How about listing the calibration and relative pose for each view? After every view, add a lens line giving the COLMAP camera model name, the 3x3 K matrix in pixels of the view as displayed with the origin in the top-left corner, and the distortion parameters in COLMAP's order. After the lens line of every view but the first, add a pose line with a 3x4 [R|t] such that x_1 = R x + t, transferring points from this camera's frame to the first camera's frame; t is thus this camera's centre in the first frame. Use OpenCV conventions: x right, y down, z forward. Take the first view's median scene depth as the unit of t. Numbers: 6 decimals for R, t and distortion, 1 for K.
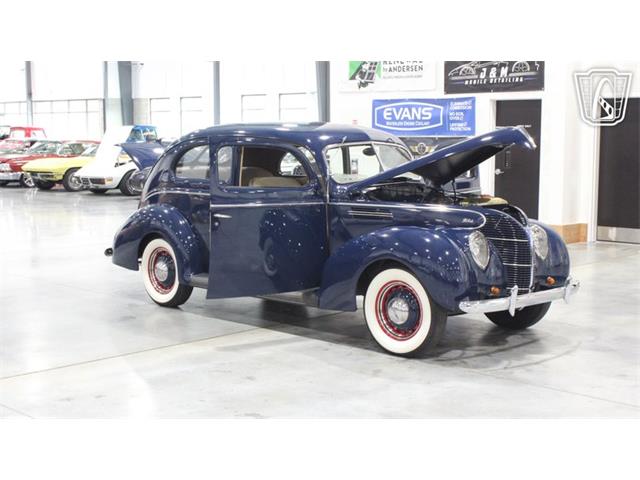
lens RADIAL K [[963.3, 0, 320.0], [0, 963.3, 240.0], [0, 0, 1]] dist [-0.008300, 0.058340]
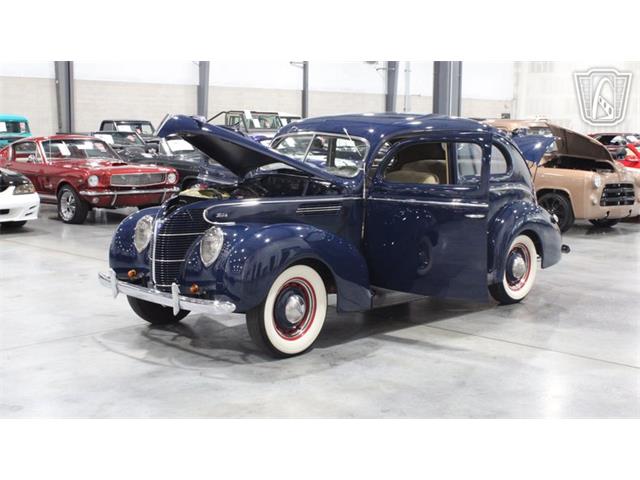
lens RADIAL K [[899.4, 0, 326.0], [0, 899.4, 241.7], [0, 0, 1]] dist [-0.016130, 0.005989]
pose [[0.009899, 0.134291, -0.990892, 0.531966], [-0.125463, 0.983277, 0.132005, -0.063354], [0.992049, 0.123013, 0.026582, 0.551854]]
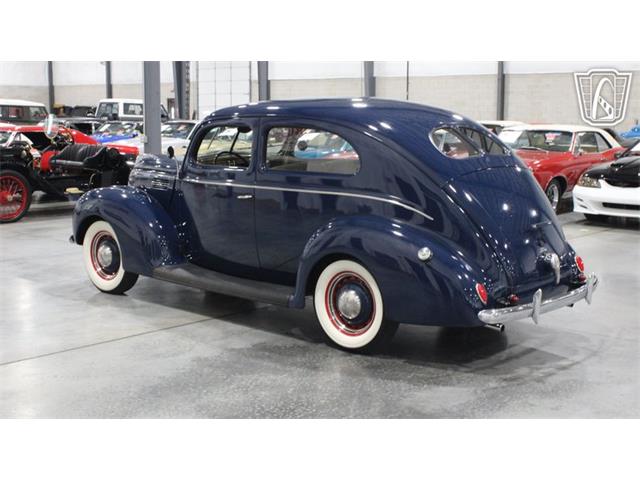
lens RADIAL K [[899.4, 0, 326.0], [0, 899.4, 241.7], [0, 0, 1]] dist [-0.016130, 0.005989]
pose [[-0.998885, 0.001219, -0.047193, 0.004799], [-0.010855, 0.966947, 0.254746, -0.121308], [0.045943, 0.254974, -0.965856, 1.081114]]
